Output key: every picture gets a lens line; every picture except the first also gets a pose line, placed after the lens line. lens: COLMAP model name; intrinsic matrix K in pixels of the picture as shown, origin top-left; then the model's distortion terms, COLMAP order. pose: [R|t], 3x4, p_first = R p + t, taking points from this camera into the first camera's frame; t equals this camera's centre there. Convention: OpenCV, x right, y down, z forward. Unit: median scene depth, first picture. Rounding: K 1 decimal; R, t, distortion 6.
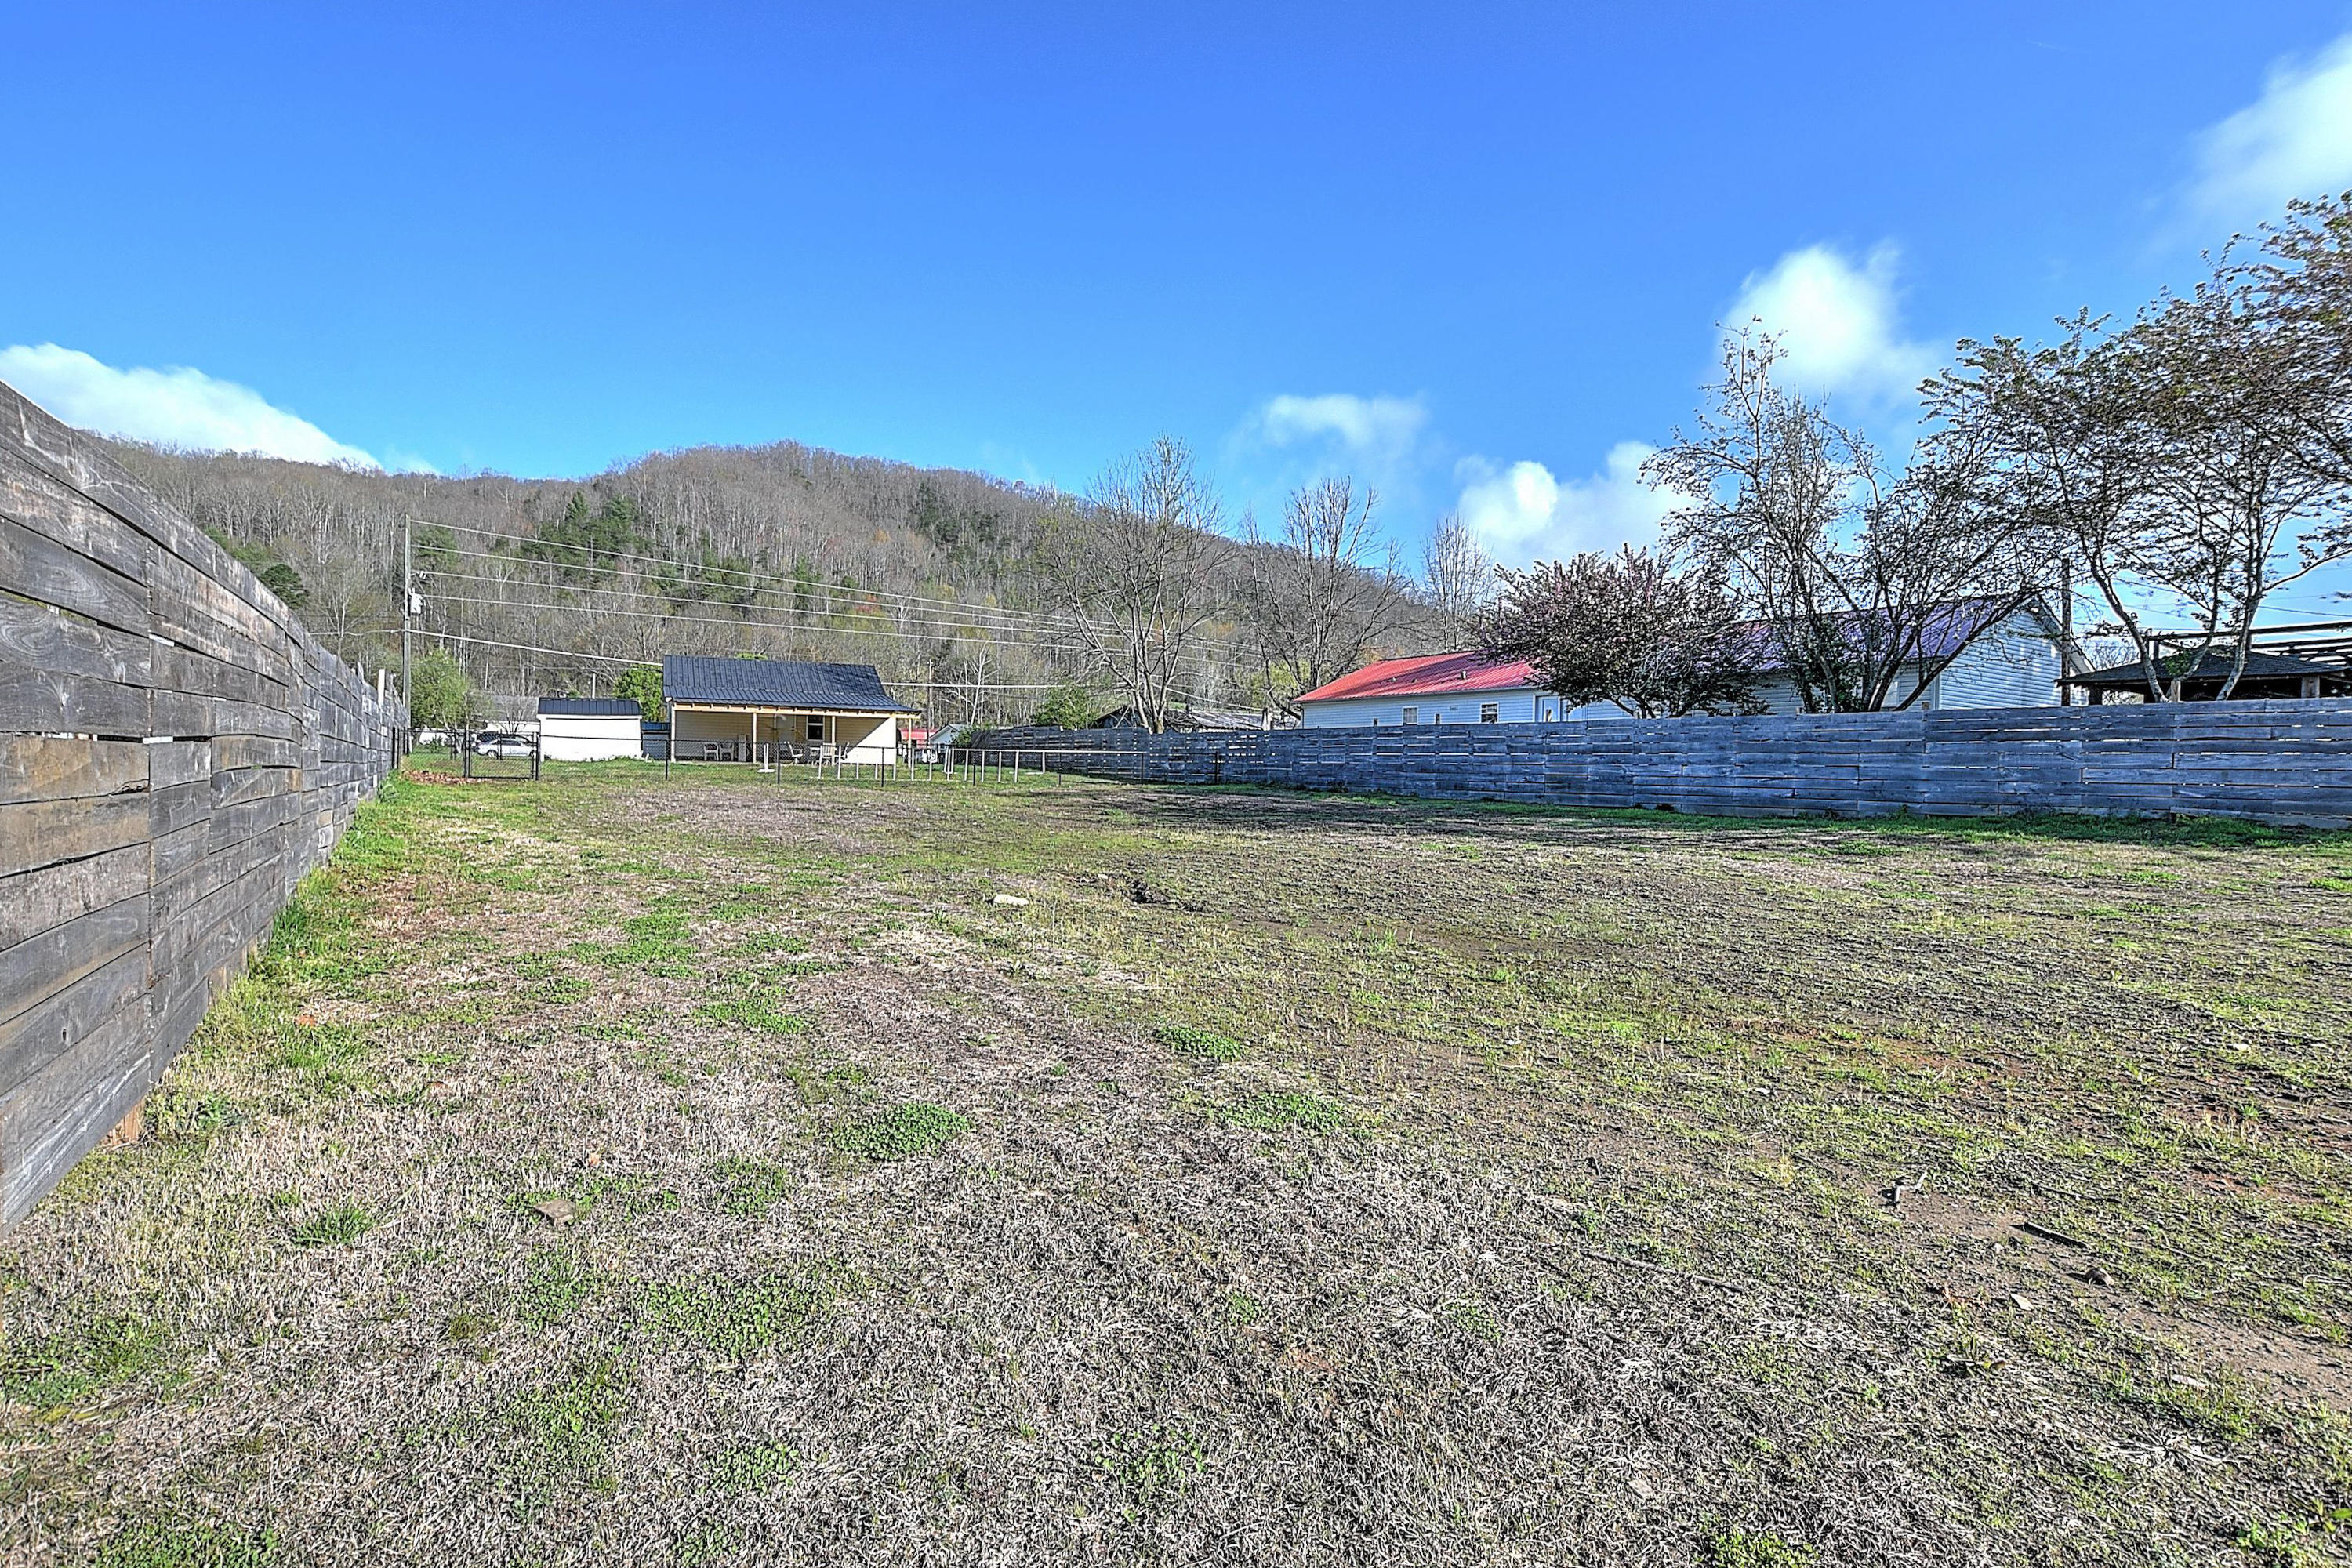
lens RADIAL K [[1112.6, 0, 1178.6], [0, 1112.6, 786.8], [0, 0, 1]] dist [-0.028405, 0.002410]
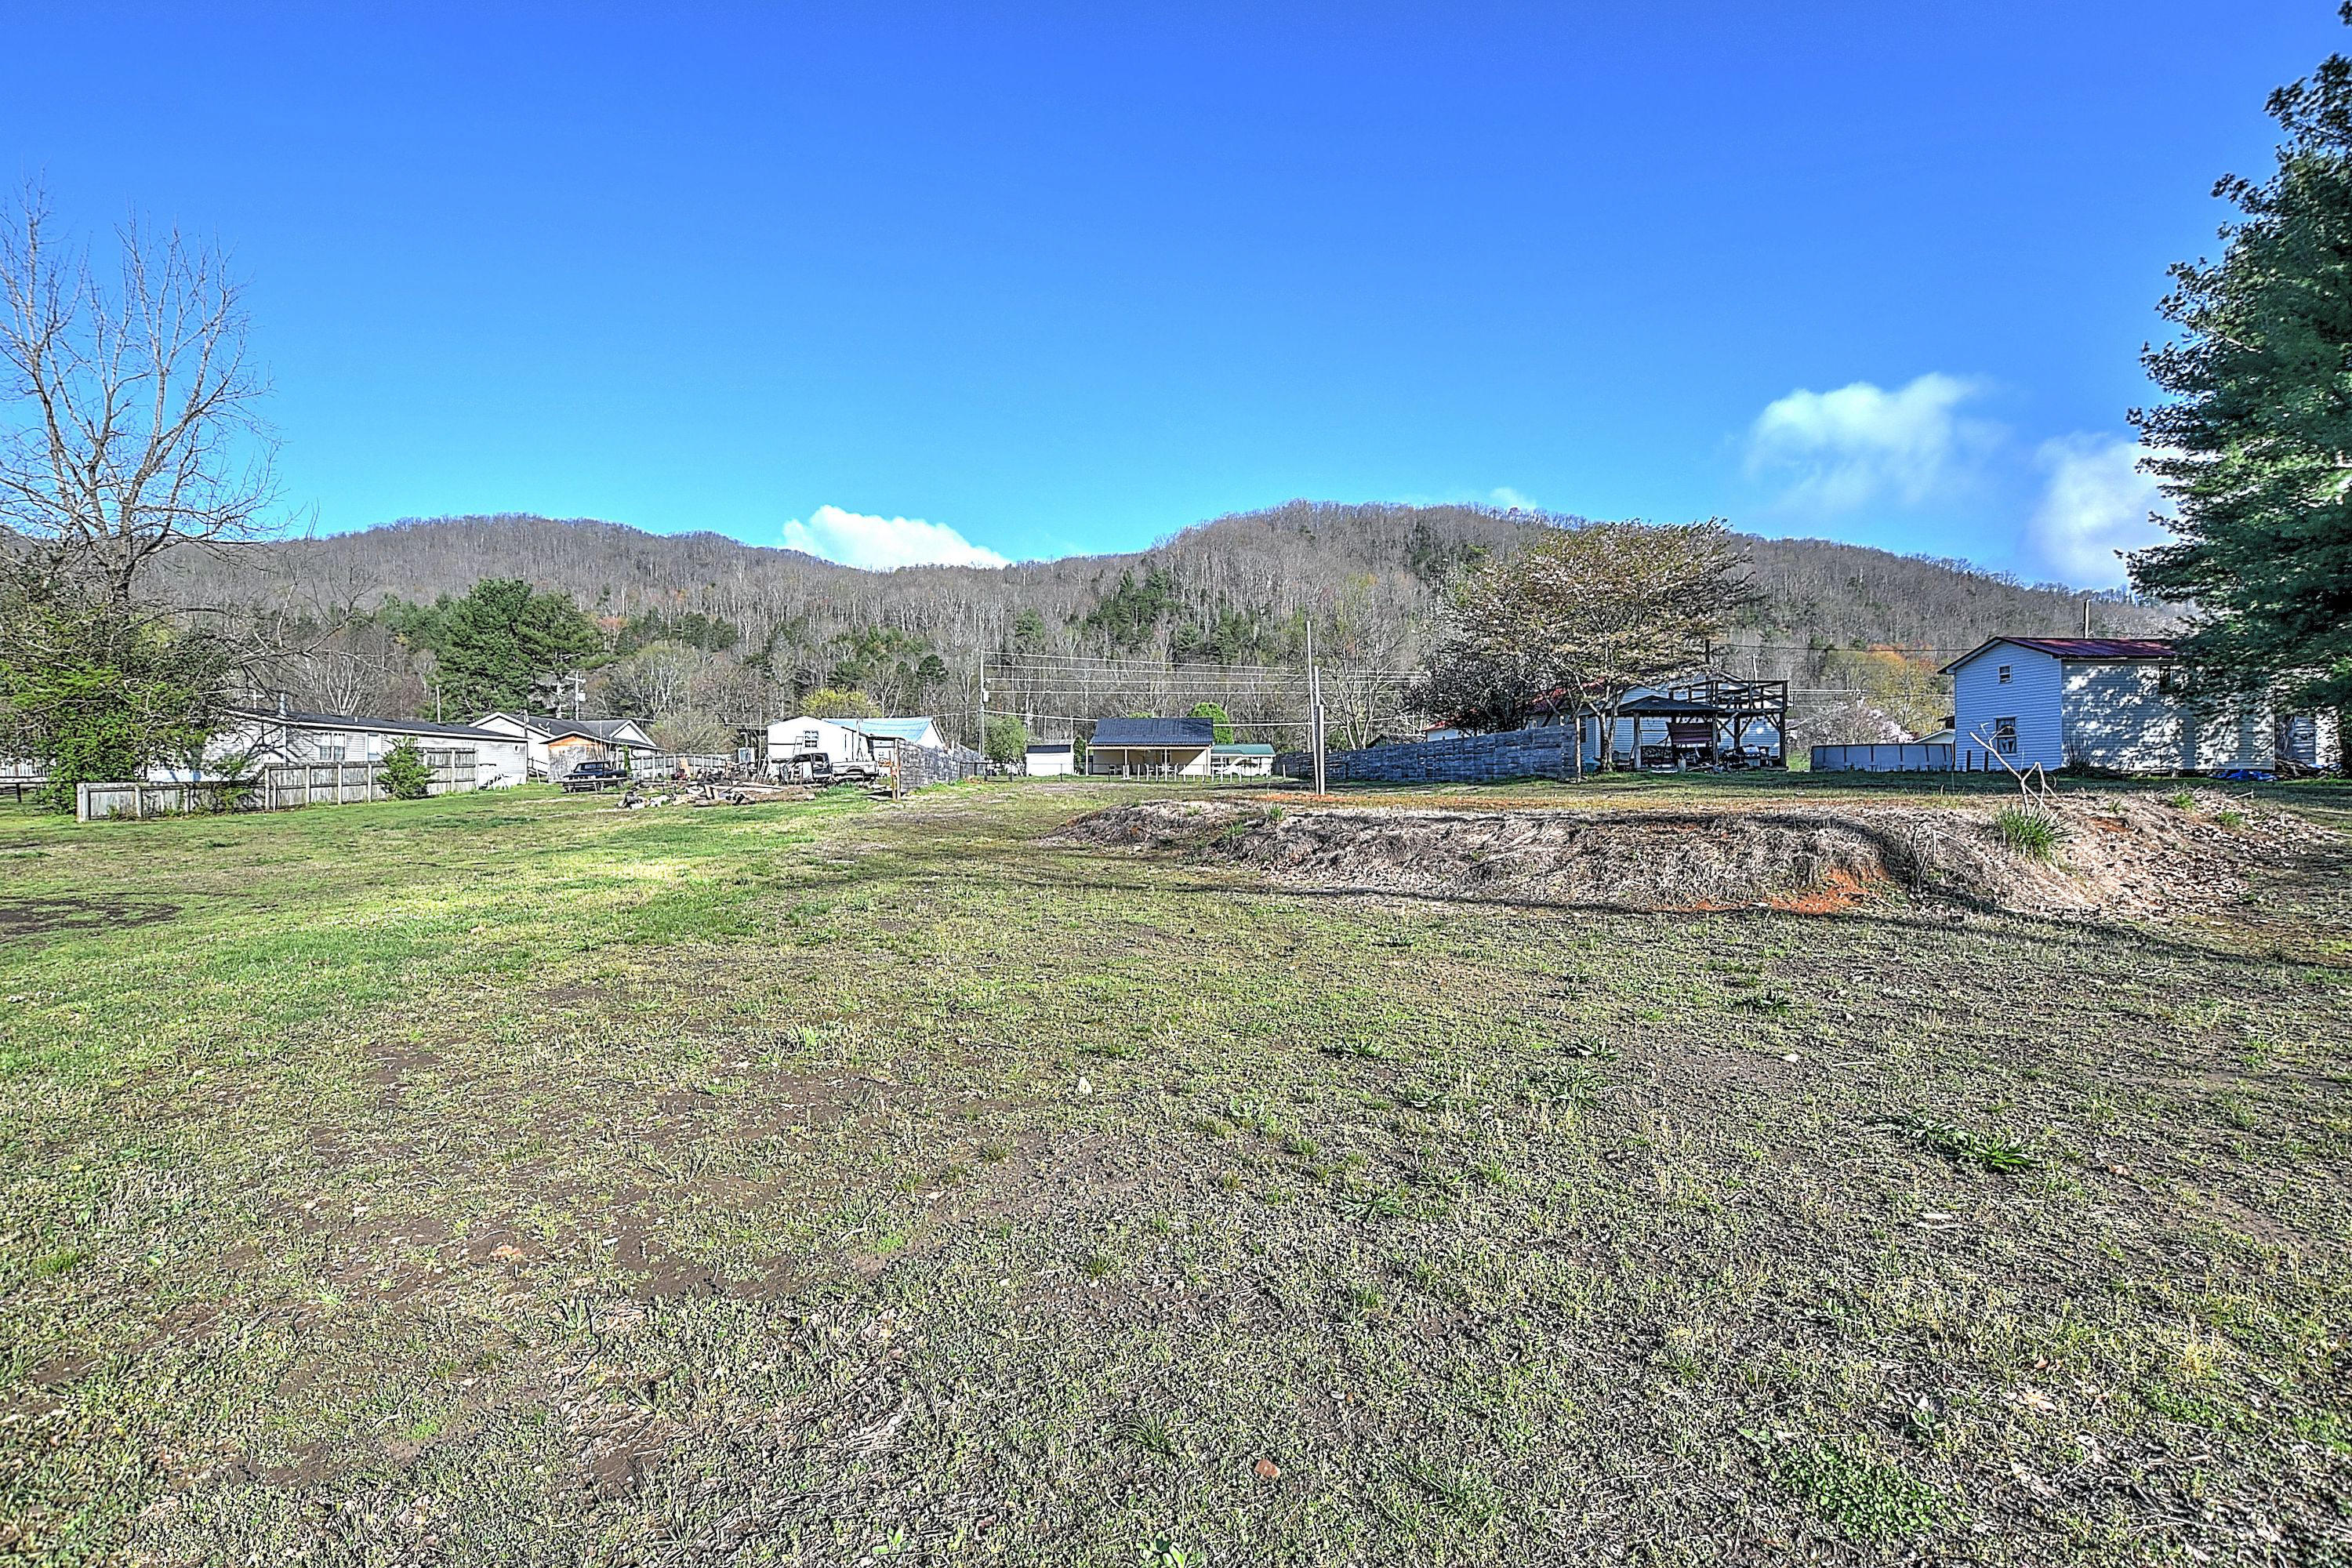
lens RADIAL K [[1112.6, 0, 1164.7], [0, 1112.6, 784.9], [0, 0, 1]] dist [-0.028405, 0.002410]
pose [[0.884586, -0.018567, -0.466008, 0.067830], [0.007851, 0.999658, -0.024926, 0.005264], [0.466311, 0.018391, 0.884429, -0.079441]]
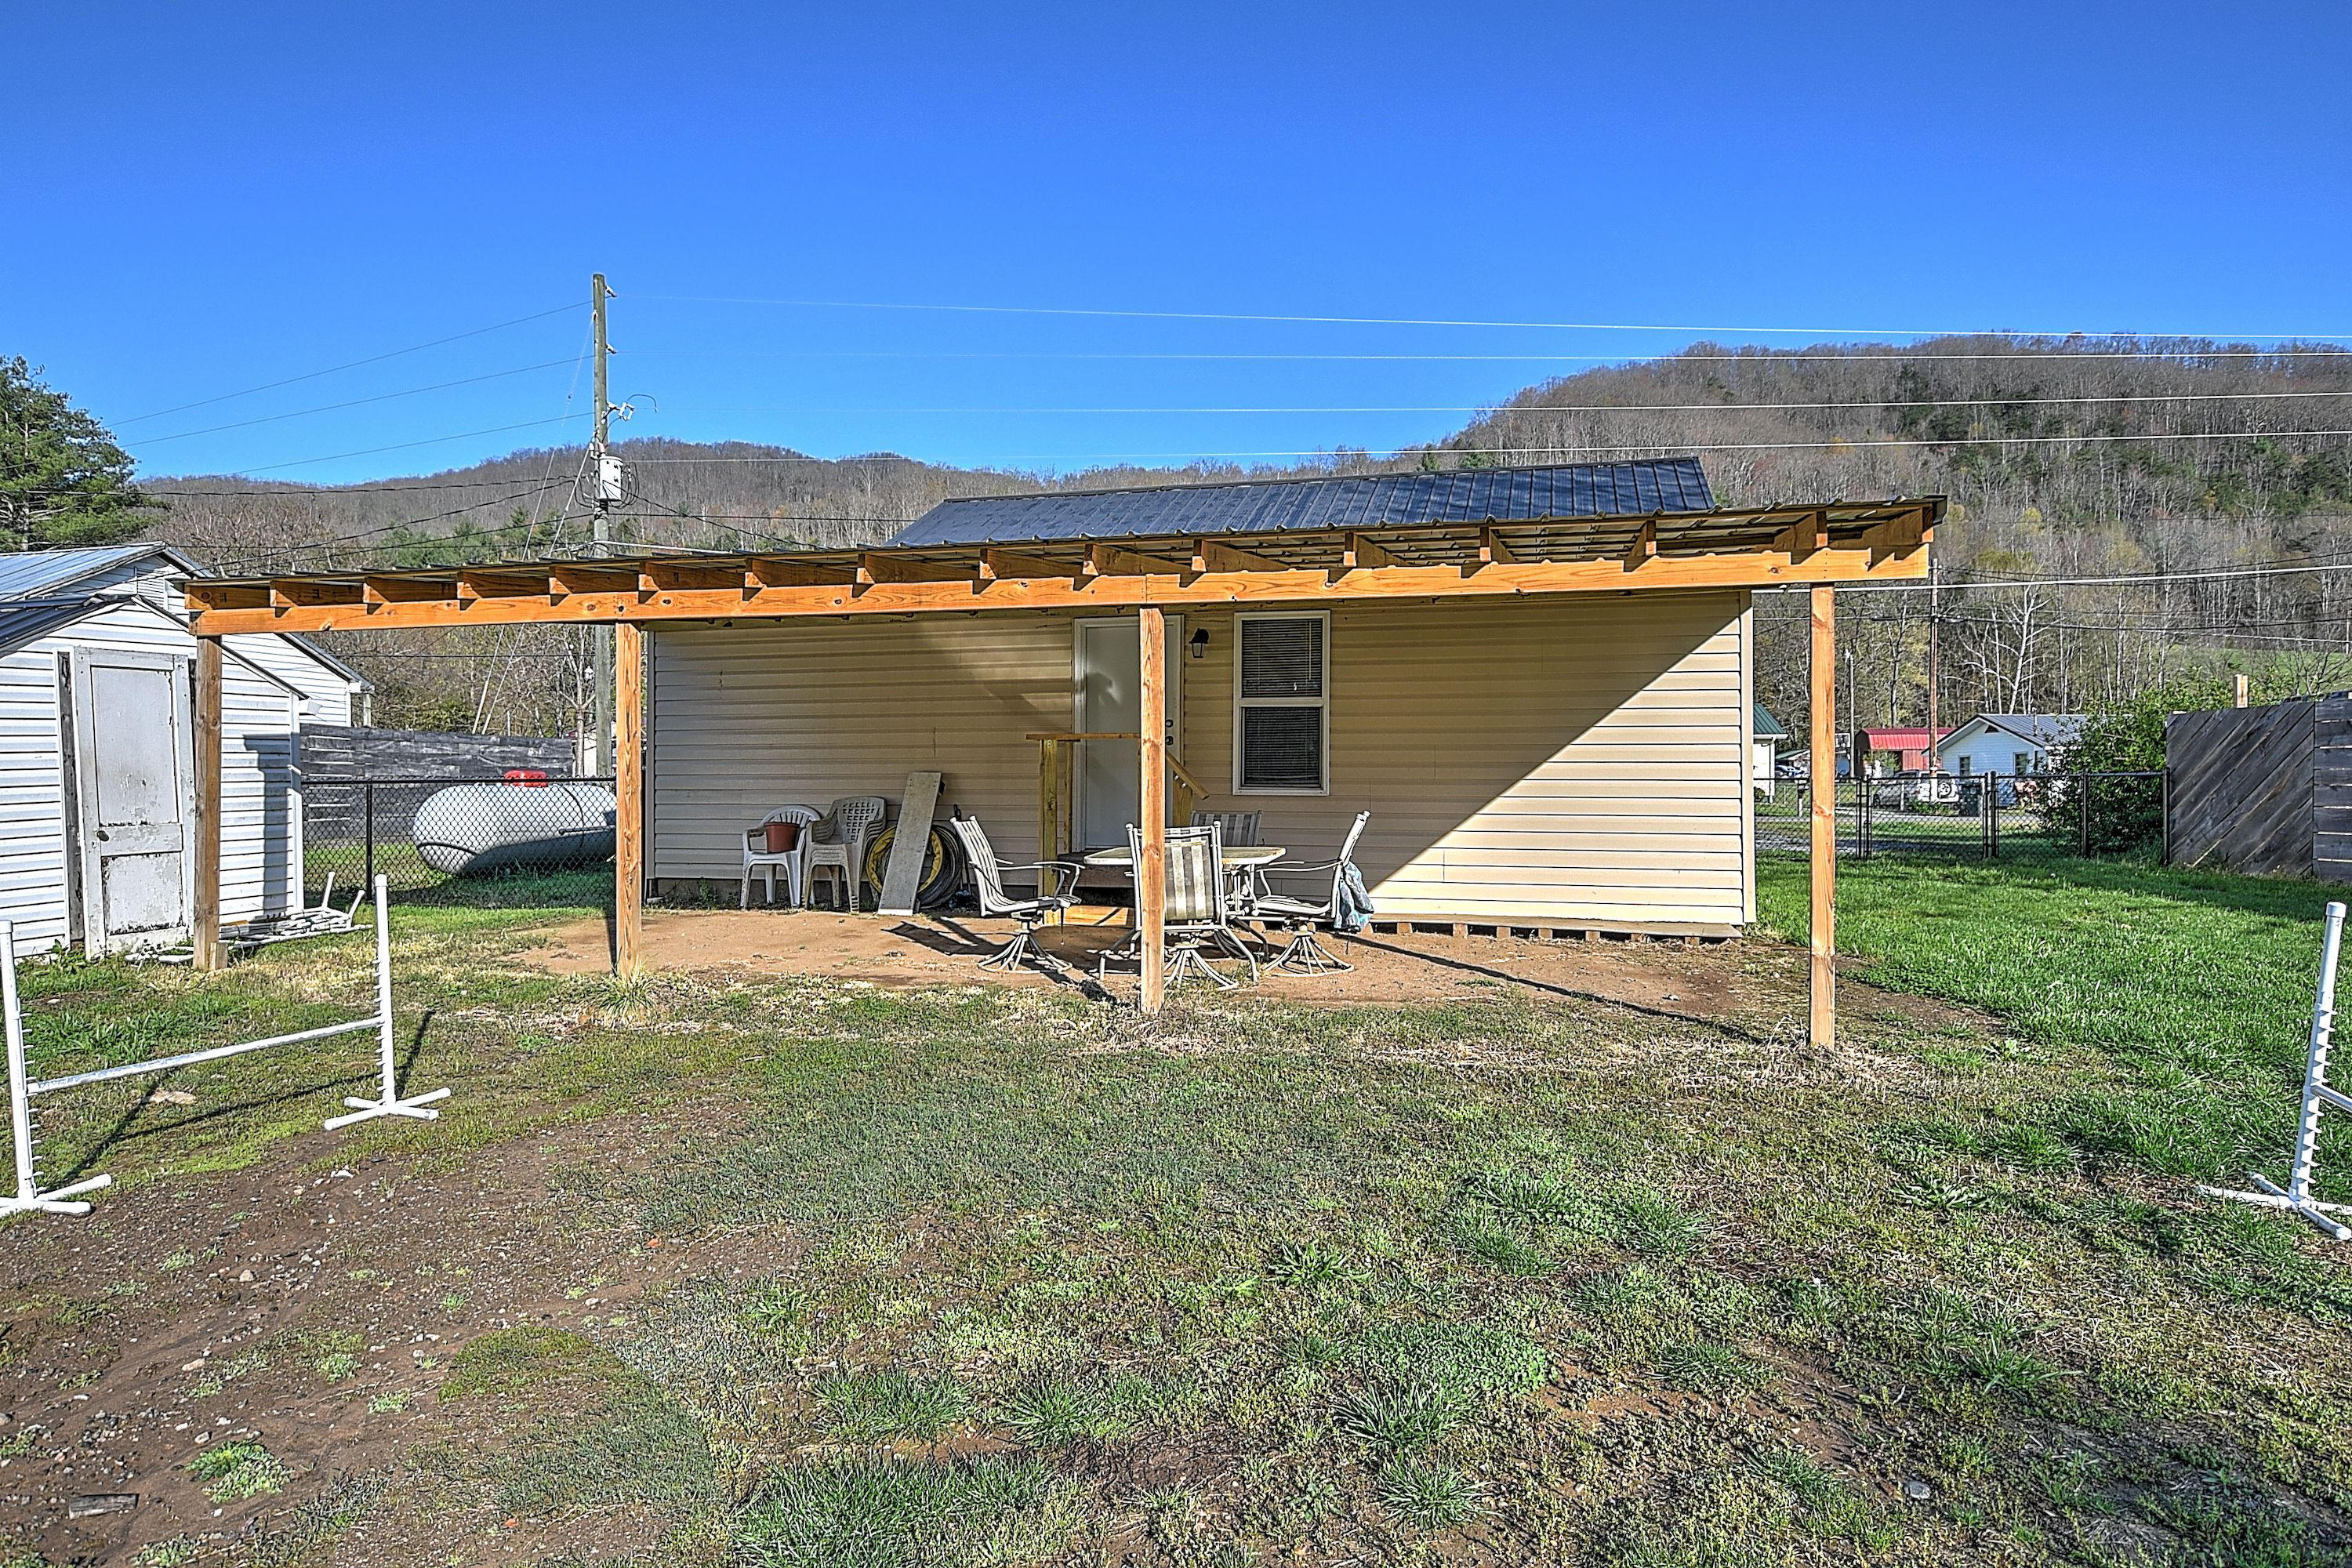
lens RADIAL K [[1406.5, 0, 1164.9], [0, 1406.5, 785.5], [0, 0, 1]] dist [-0.016026, 0.009869]
pose [[0.754330, -0.014597, -0.656333, -0.025269], [0.001183, 0.999781, -0.020875, -0.005000], [0.656495, 0.014970, 0.754182, 0.107719]]
